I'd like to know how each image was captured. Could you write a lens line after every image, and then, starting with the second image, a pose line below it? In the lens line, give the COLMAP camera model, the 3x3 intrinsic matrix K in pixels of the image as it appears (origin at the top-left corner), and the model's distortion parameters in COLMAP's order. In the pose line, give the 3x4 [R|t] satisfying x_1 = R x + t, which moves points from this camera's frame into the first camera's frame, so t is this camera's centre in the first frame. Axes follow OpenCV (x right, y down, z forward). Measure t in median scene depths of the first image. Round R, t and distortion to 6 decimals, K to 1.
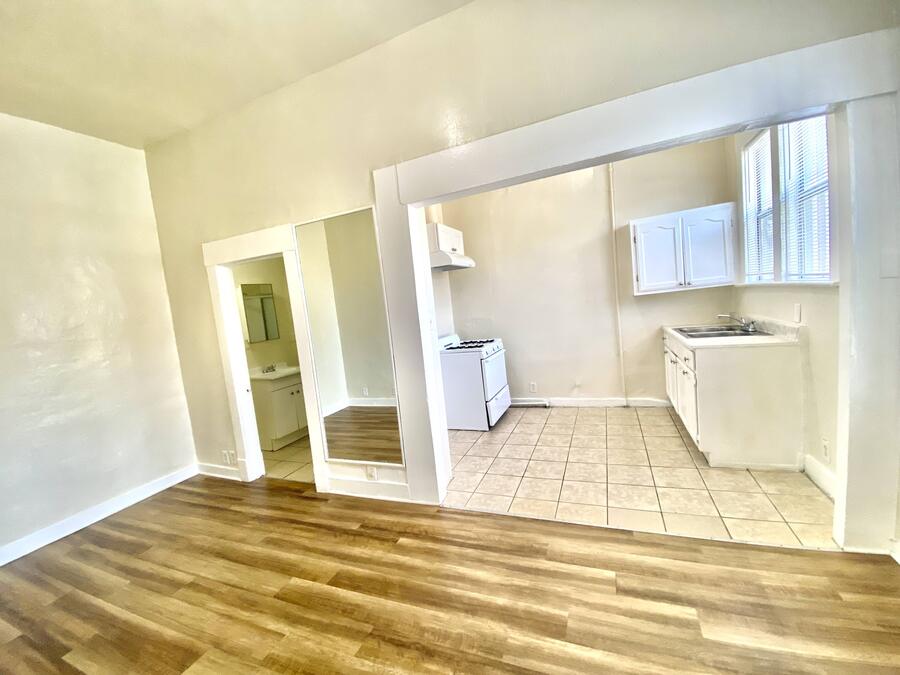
lens RADIAL K [[368.0, 0, 449.4], [0, 368.0, 336.2], [0, 0, 1]] dist [0.020966, -0.020841]
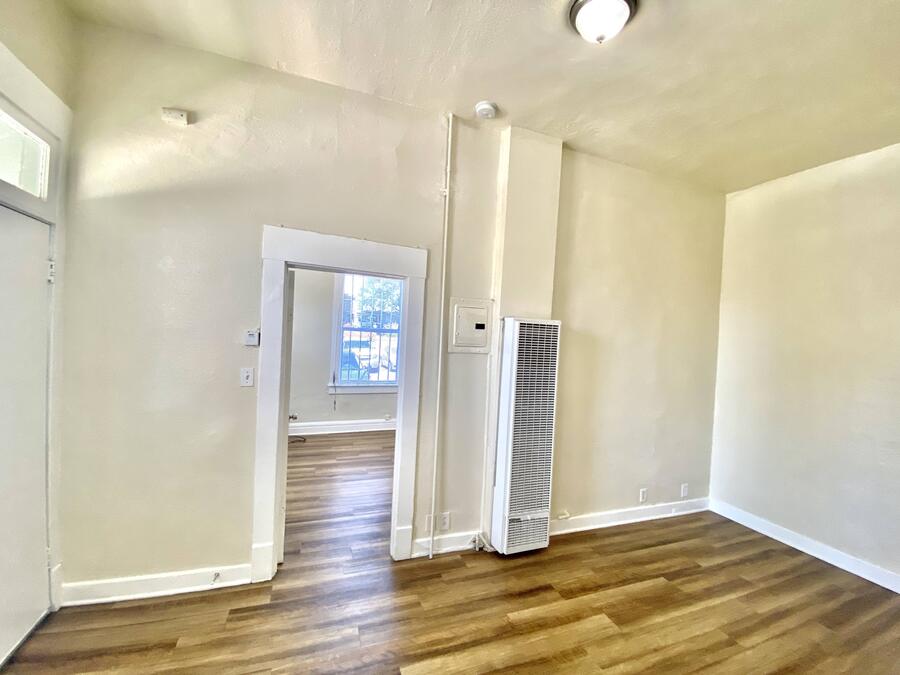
lens RADIAL K [[368.0, 0, 449.4], [0, 368.0, 336.2], [0, 0, 1]] dist [0.020966, -0.020841]
pose [[-0.734207, 0.071728, -0.675126, 0.381661], [-0.034847, 0.989111, 0.142983, -0.202836], [0.678031, 0.128505, -0.723713, 0.965360]]
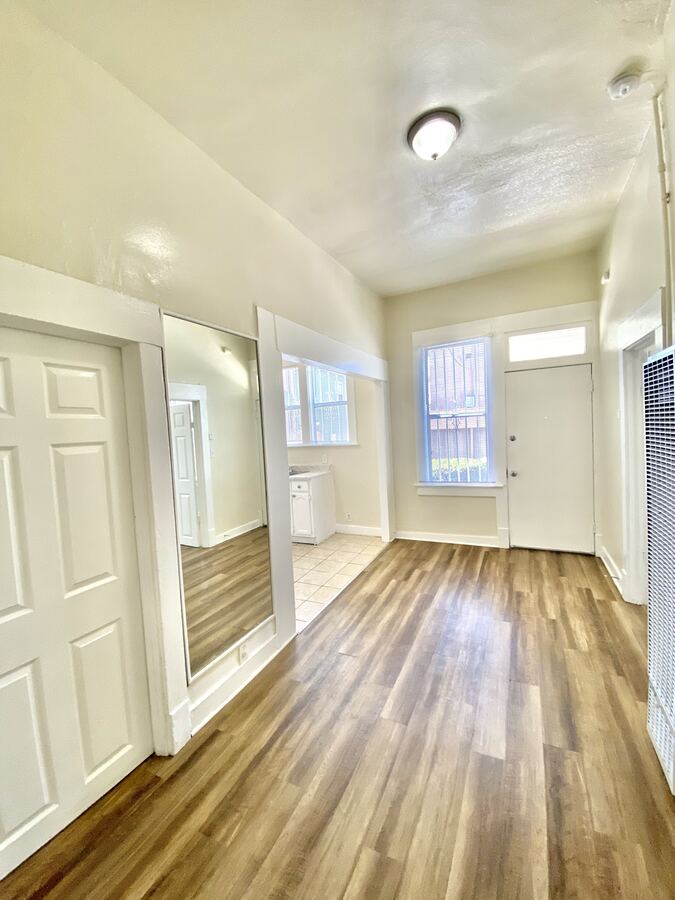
lens RADIAL K [[367.2, 0, 337.1], [0, 367.2, 446.8], [0, 0, 1]] dist [0.023891, -0.022257]
pose [[0.071510, 0.057863, 0.995760, -1.226511], [0.139101, 0.987982, -0.067400, 0.021541], [-0.987693, 0.143331, 0.062602, 0.832344]]
